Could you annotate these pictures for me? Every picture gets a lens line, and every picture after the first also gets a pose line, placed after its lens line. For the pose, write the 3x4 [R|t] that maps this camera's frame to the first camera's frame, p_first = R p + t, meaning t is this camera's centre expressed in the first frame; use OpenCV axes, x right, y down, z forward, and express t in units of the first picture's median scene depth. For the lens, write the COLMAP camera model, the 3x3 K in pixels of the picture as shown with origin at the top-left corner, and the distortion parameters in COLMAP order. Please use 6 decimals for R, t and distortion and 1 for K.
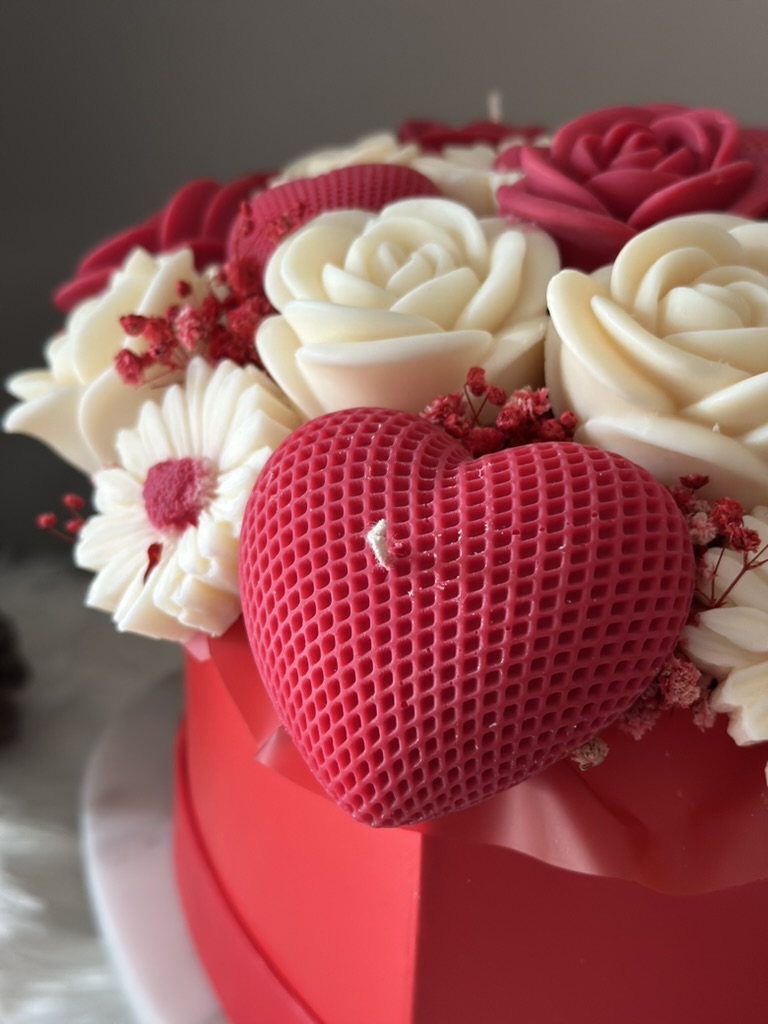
lens RADIAL K [[1518.7, 0, 372.2], [0, 1518.7, 528.6], [0, 0, 1]] dist [0.149534, 0.000000]
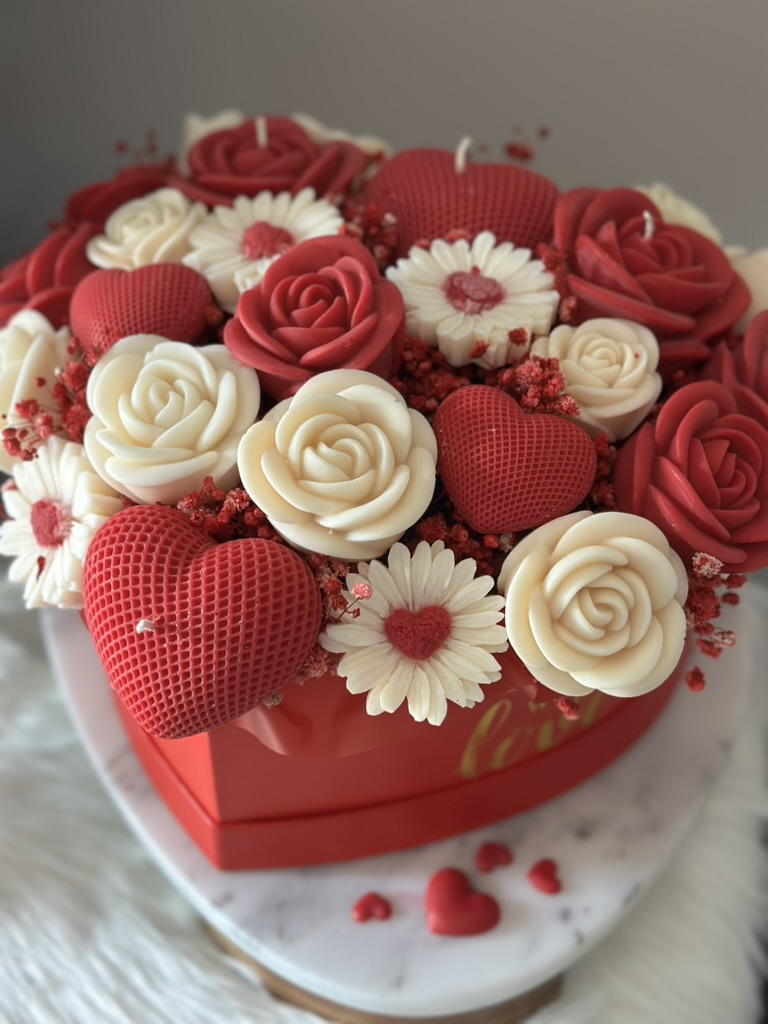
lens RADIAL K [[1518.7, 0, 374.8], [0, 1518.7, 534.3], [0, 0, 1]] dist [0.149534, 0.000000]
pose [[0.998228, -0.056139, -0.019719, 0.311931], [0.059456, 0.928130, 0.367478, -0.725109], [-0.002328, -0.367999, 0.929823, -0.690982]]
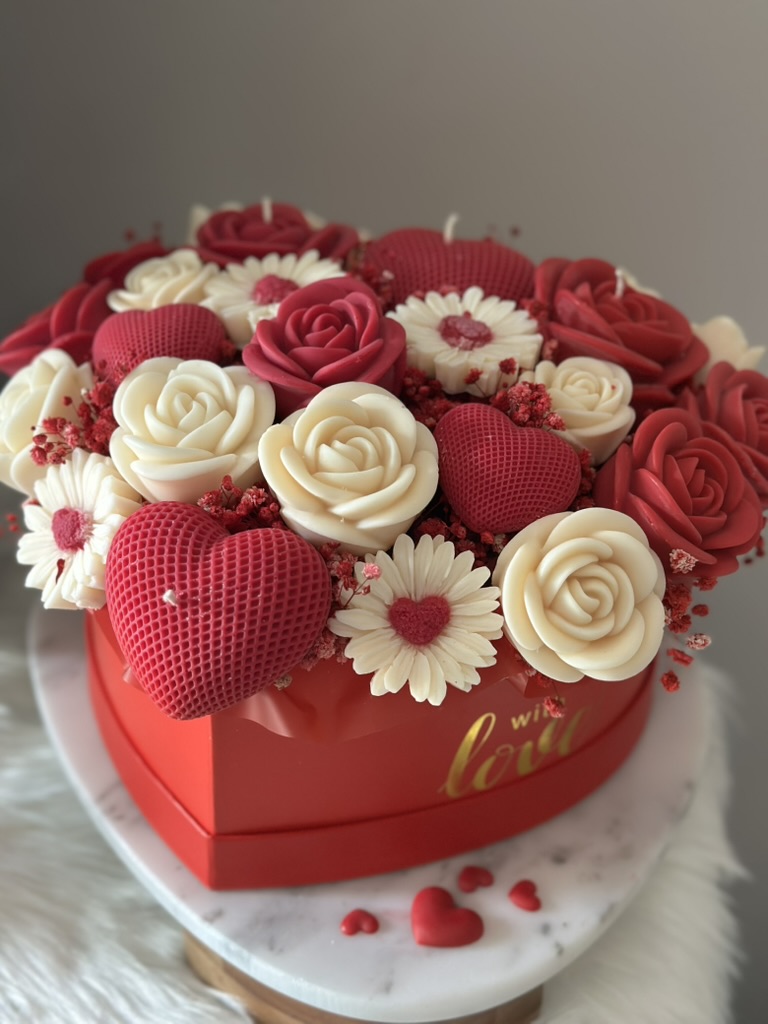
lens RADIAL K [[1518.7, 0, 382.6], [0, 1518.7, 539.9], [0, 0, 1]] dist [0.149534, 0.000000]
pose [[0.998081, -0.036777, 0.049819, 0.176651], [0.024830, 0.974708, 0.222098, -0.476648], [-0.056727, -0.220435, 0.973751, -0.931915]]
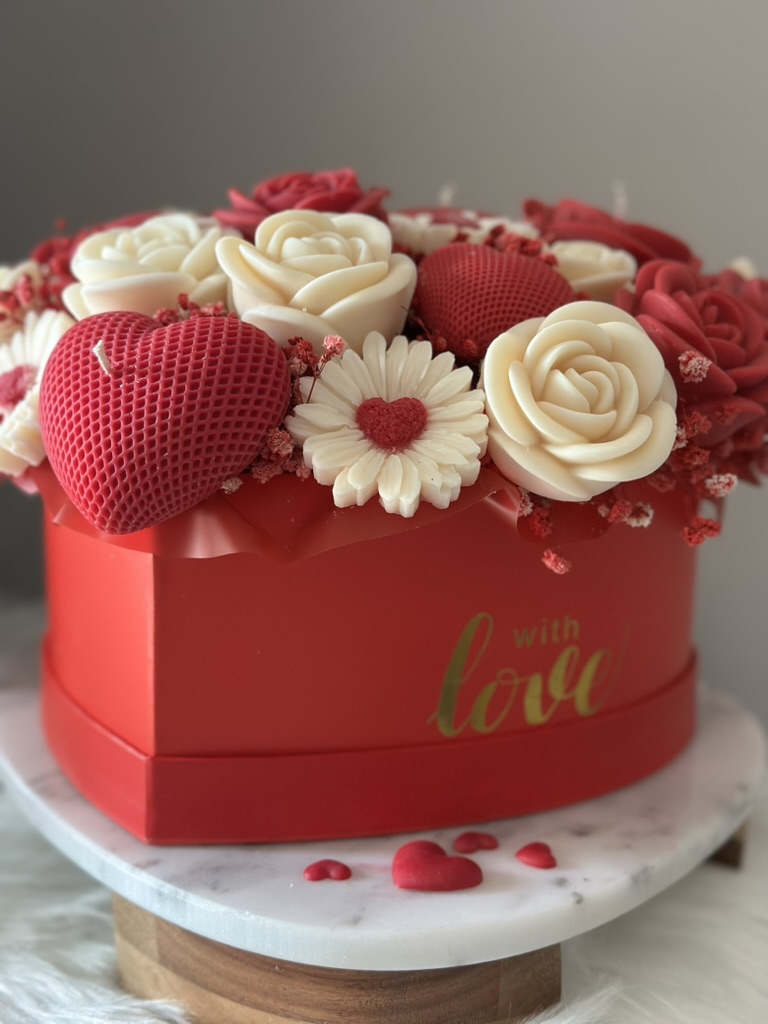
lens RADIAL K [[1518.7, 0, 382.5], [0, 1518.7, 520.1], [0, 0, 1]] dist [0.149534, 0.000000]
pose [[0.999734, -0.021248, 0.008928, 0.292647], [0.022443, 0.985642, -0.167352, 0.472198], [-0.005244, 0.167508, 0.985857, -0.705497]]
